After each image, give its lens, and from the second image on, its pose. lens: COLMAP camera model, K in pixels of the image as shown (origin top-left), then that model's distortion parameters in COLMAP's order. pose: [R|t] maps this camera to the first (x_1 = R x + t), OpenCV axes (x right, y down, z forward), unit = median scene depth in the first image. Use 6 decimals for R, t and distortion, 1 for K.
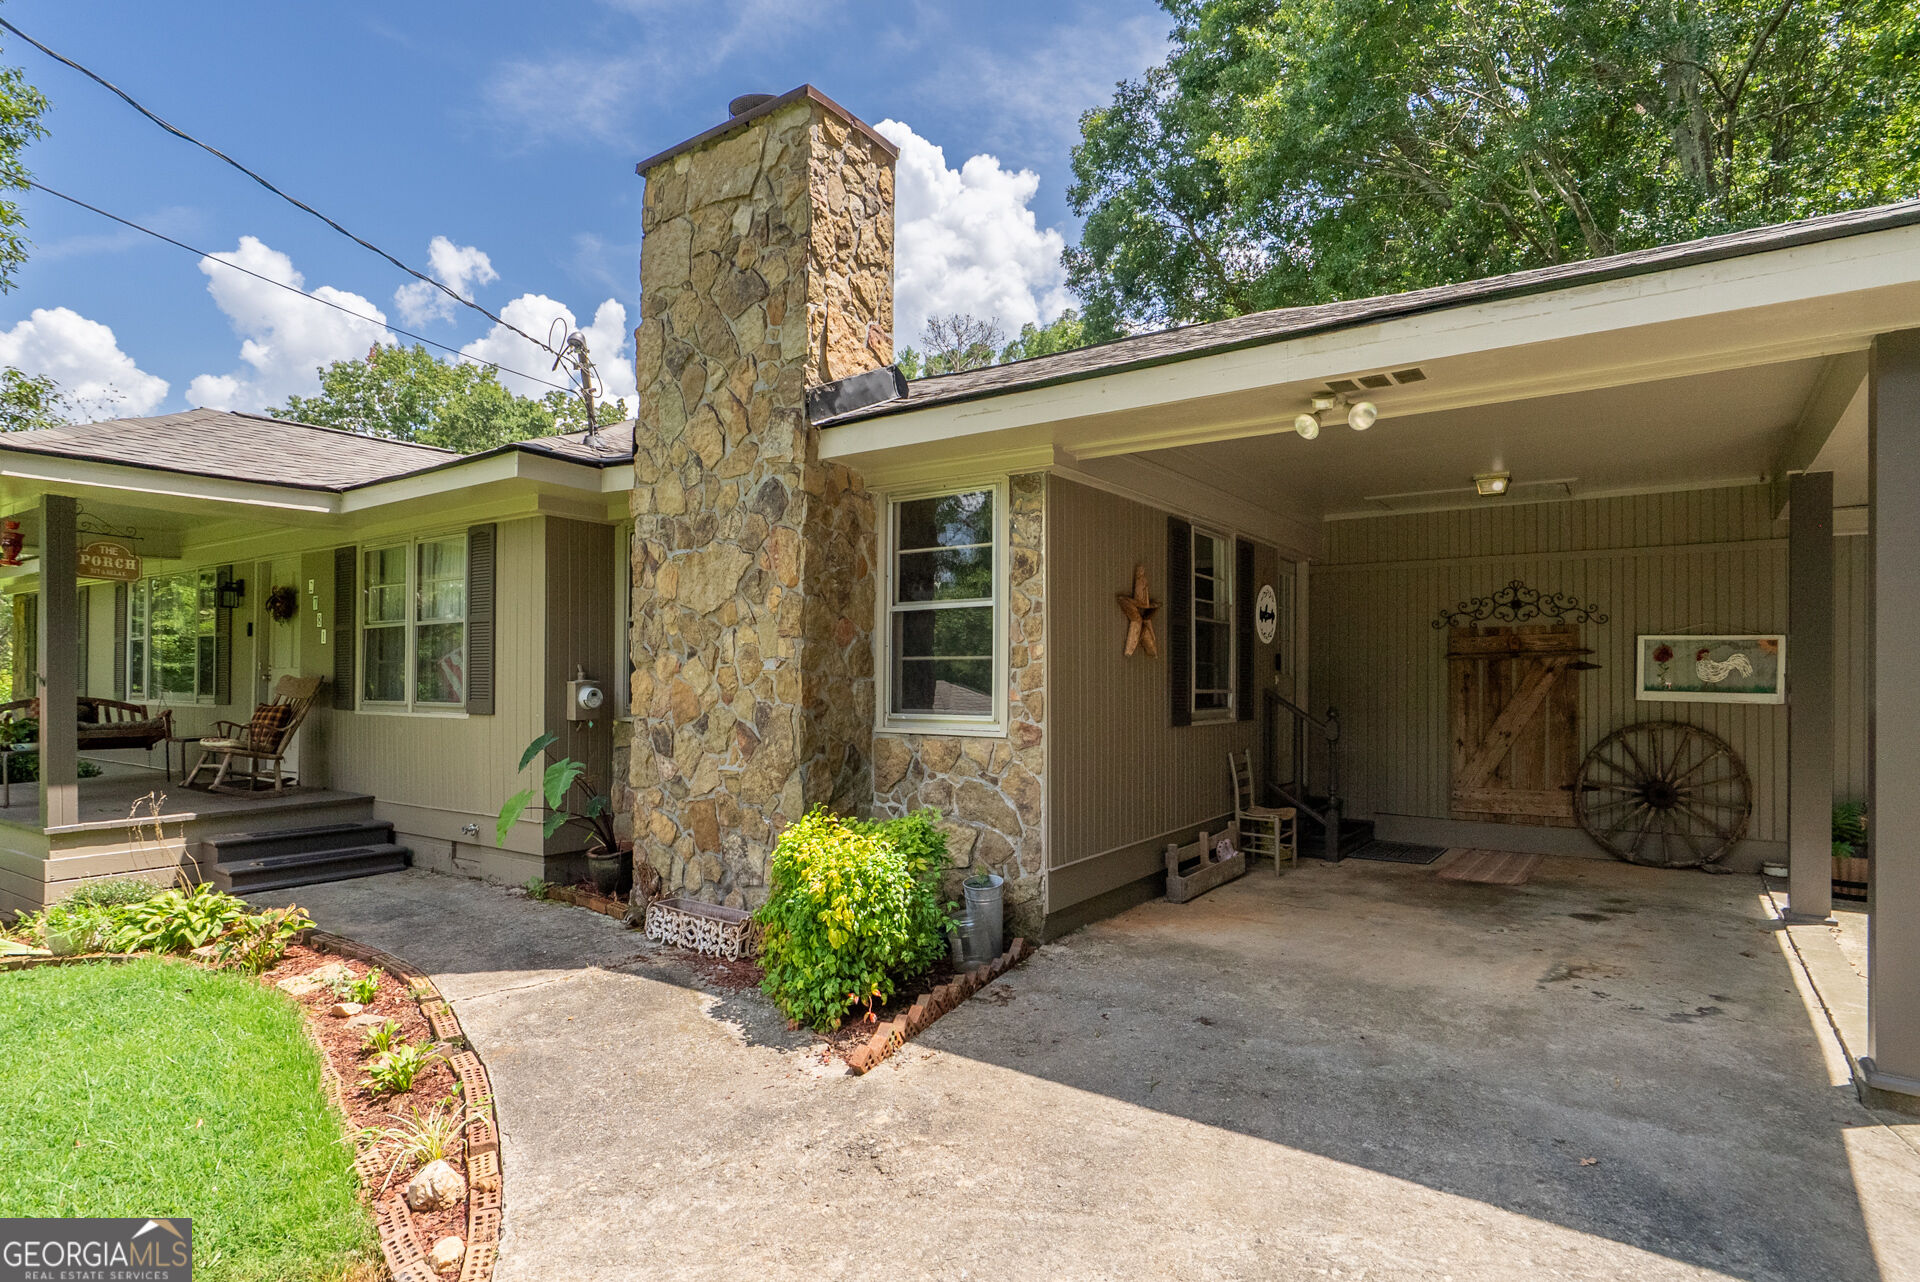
lens RADIAL K [[999.8, 0, 956.5], [0, 999.8, 666.2], [0, 0, 1]] dist [-0.002683, 0.000397]
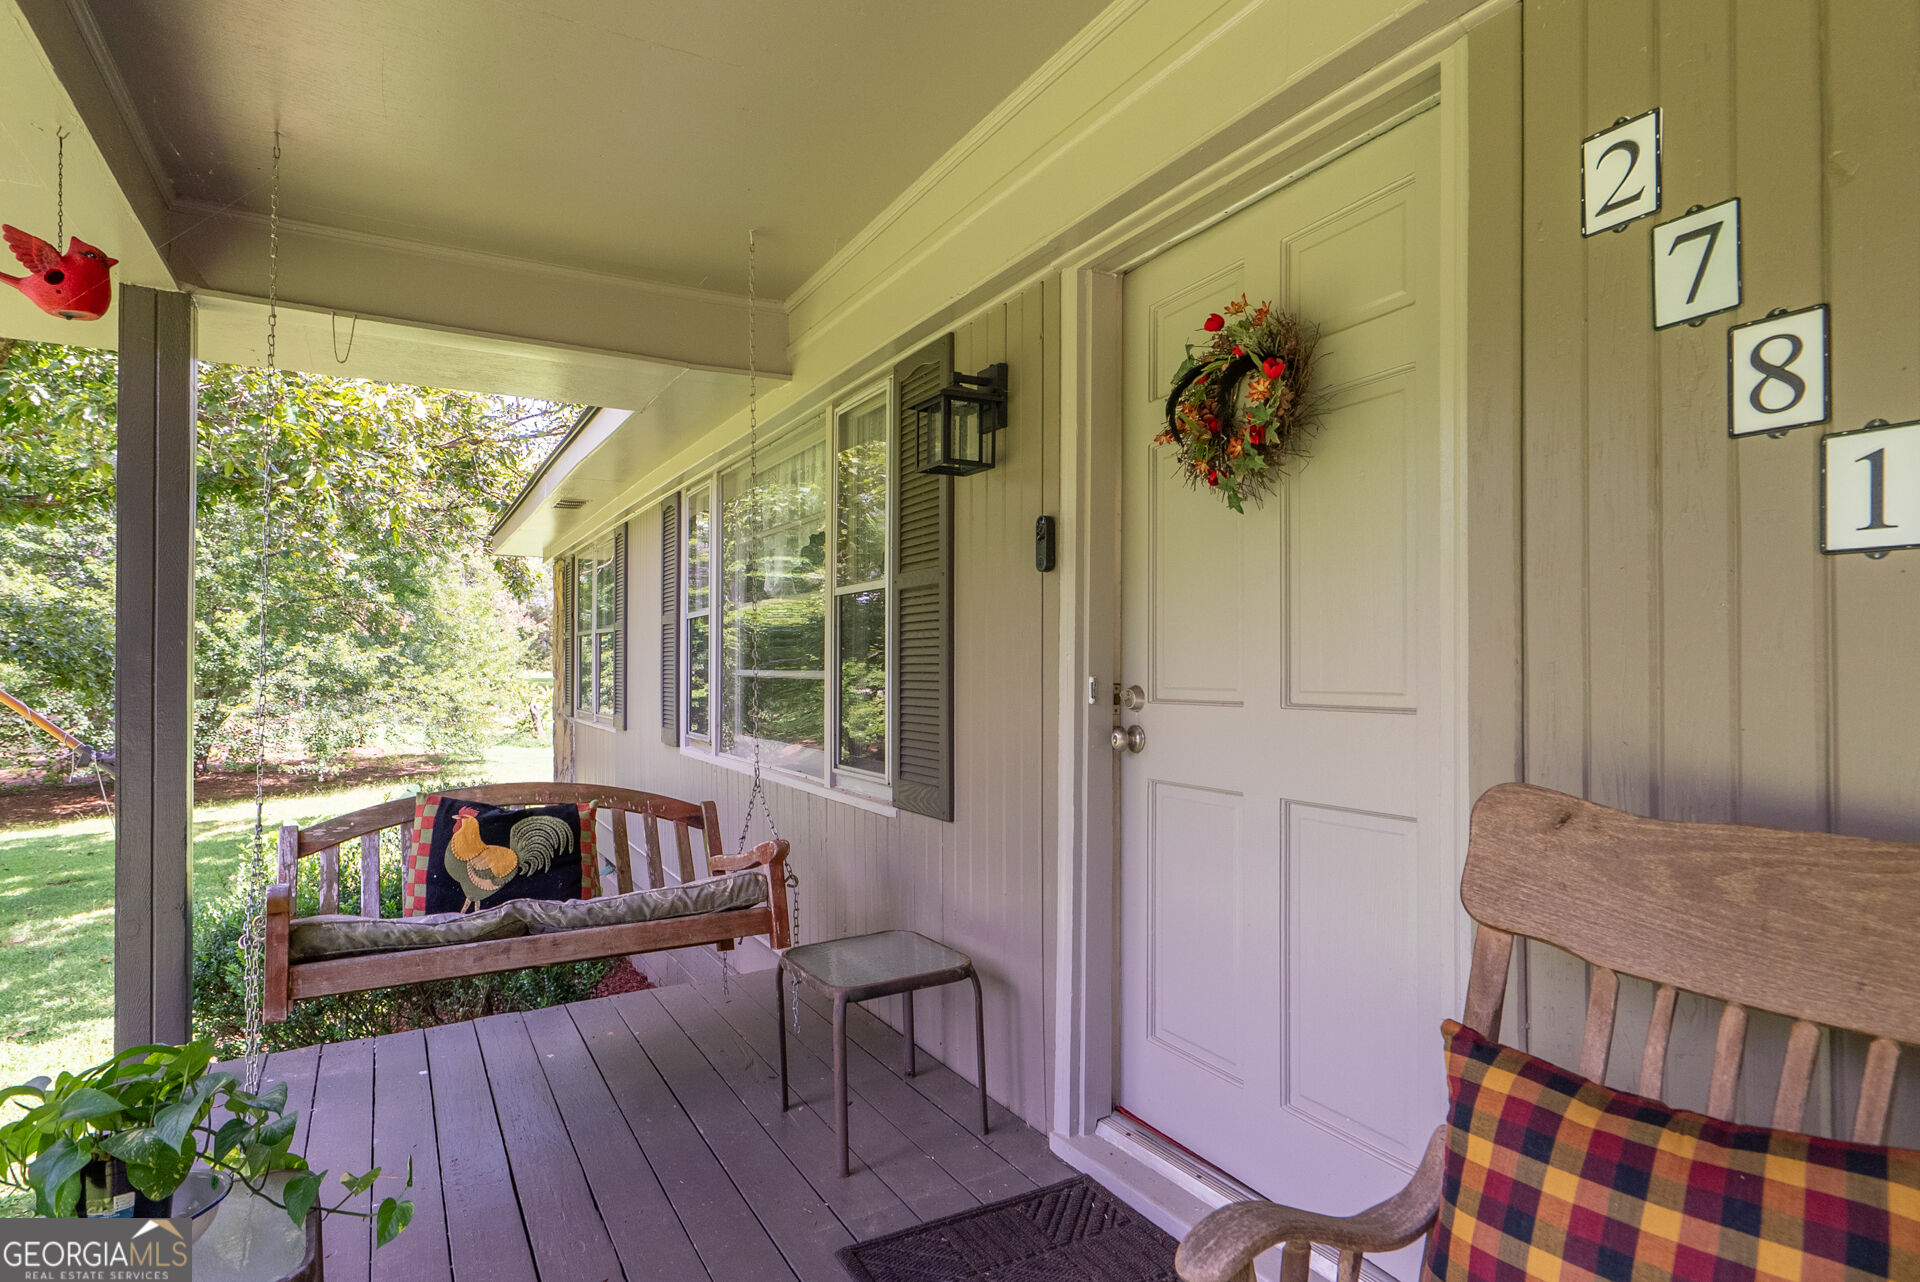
lens RADIAL K [[980.7, 0, 923.4], [0, 980.7, 649.4], [0, 0, 1]] dist [-0.003276, -0.000520]
pose [[0.890807, -0.007221, -0.454324, -0.860640], [0.005229, 0.999970, -0.005641, -0.012264], [0.454351, 0.002649, 0.890819, 1.058762]]
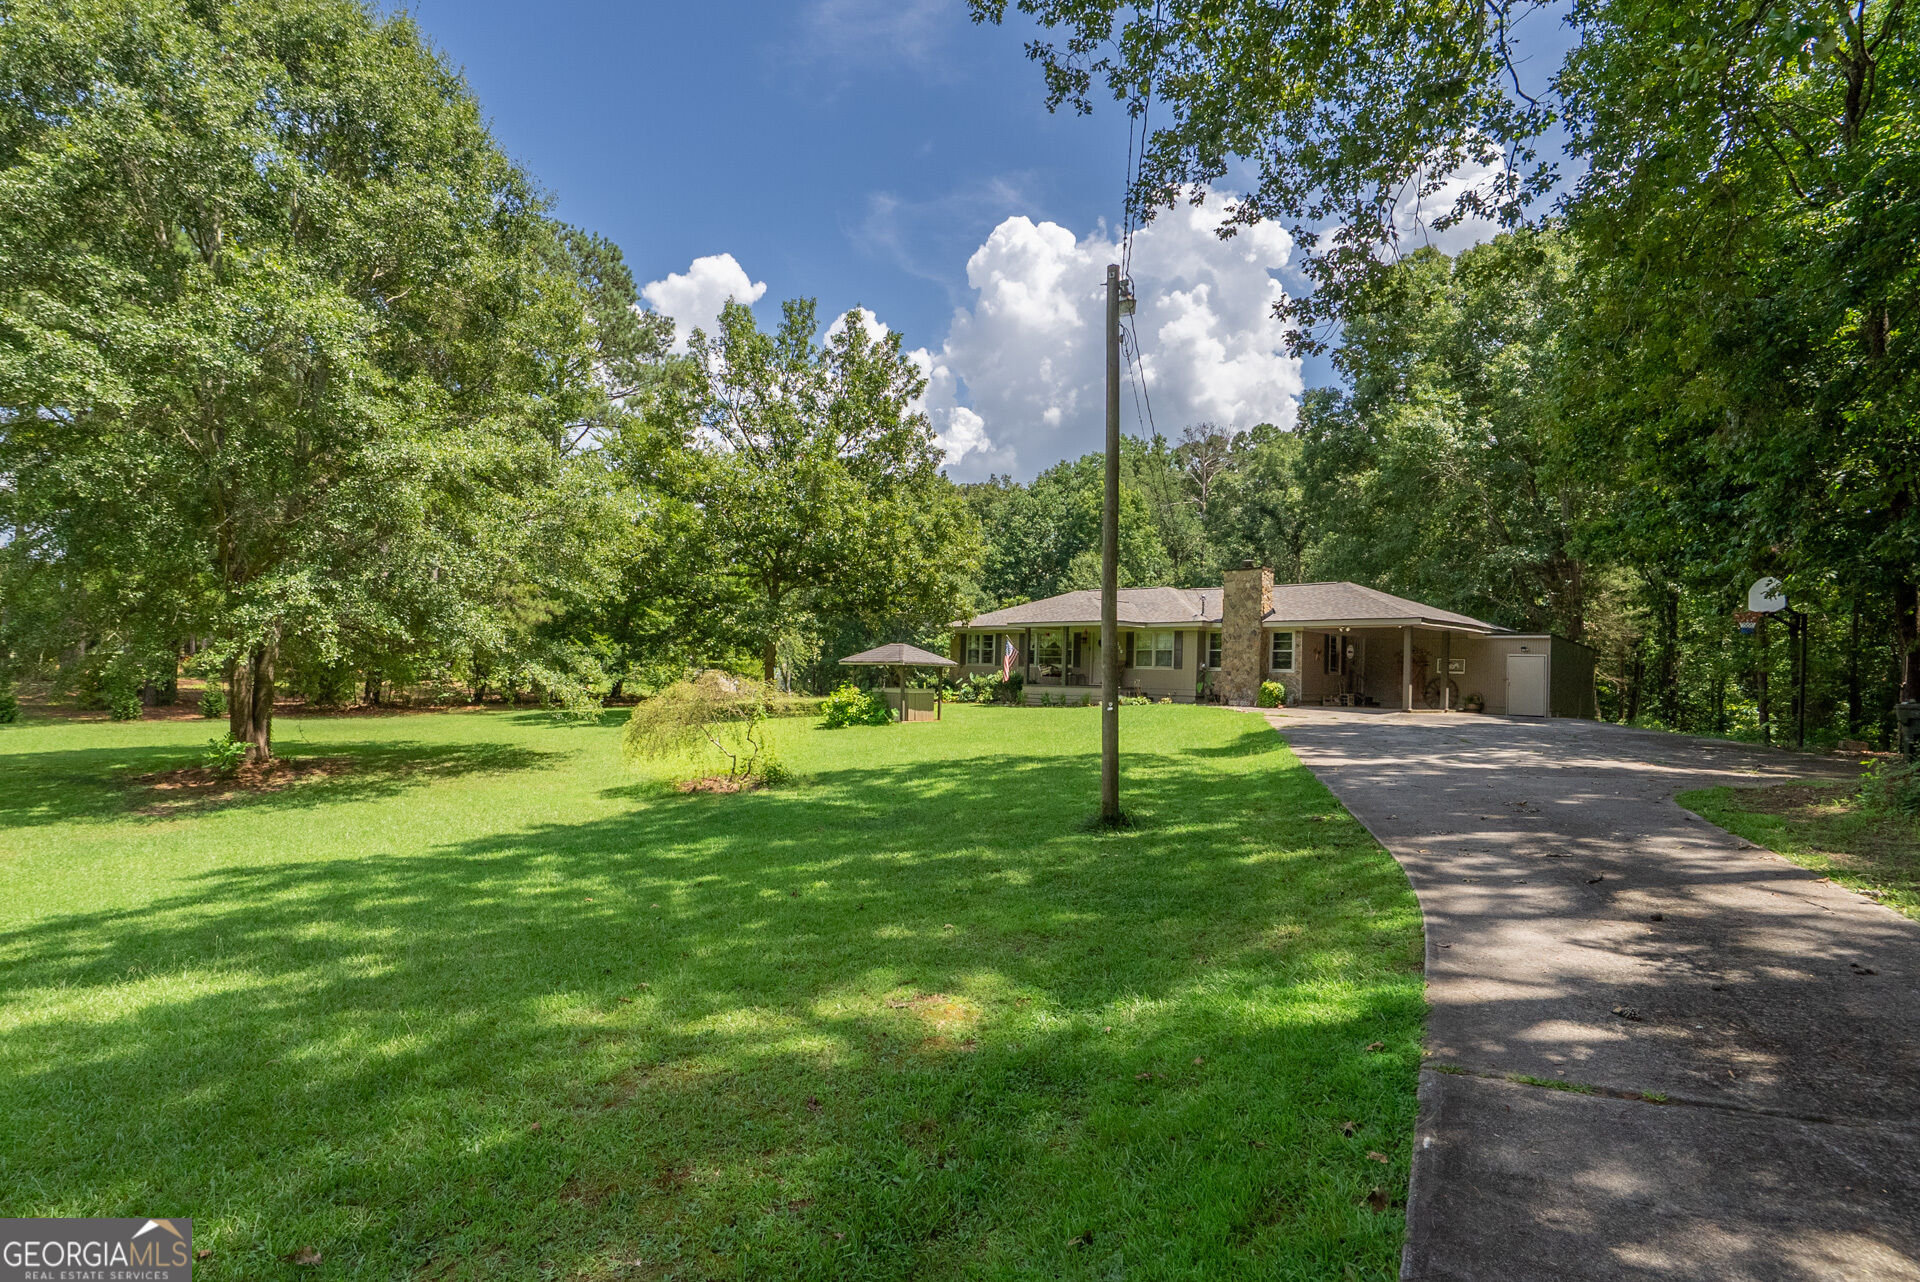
lens RADIAL K [[980.7, 0, 923.4], [0, 980.7, 649.4], [0, 0, 1]] dist [-0.003276, -0.000520]
pose [[0.974497, 0.024136, -0.223098, -0.653895], [-0.028423, 0.999468, -0.016024, 0.069452], [0.222592, 0.021956, 0.974664, -4.244233]]
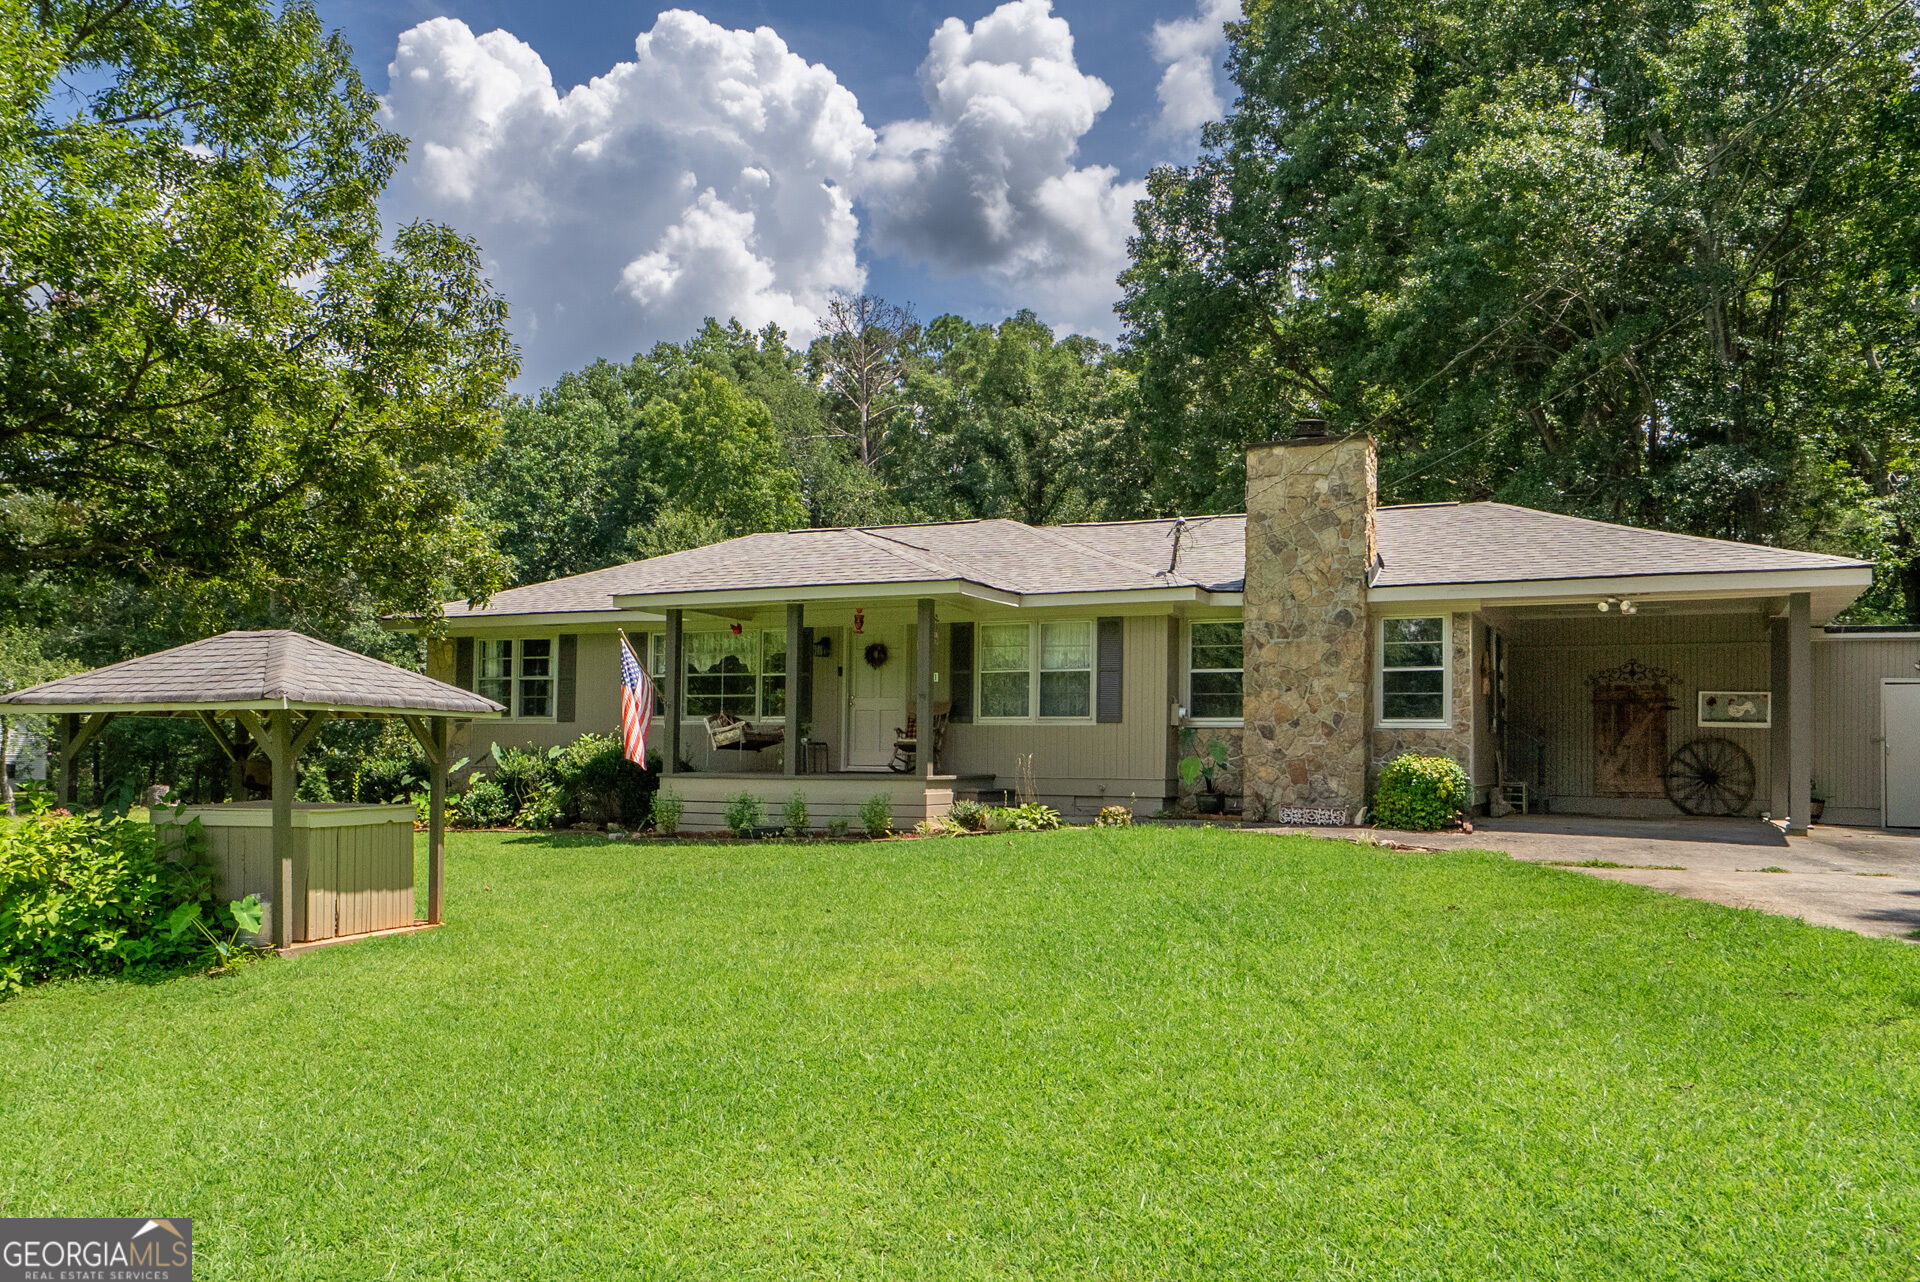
lens RADIAL K [[1470.1, 0, 883.0], [0, 1470.1, 703.4], [0, 0, 1]] dist [-0.000646, 0.002858]
pose [[0.990812, 0.018214, 0.134015, -1.292776], [-0.014829, 0.999546, -0.026212, 0.093666], [-0.134431, 0.023984, 0.990633, -1.636743]]
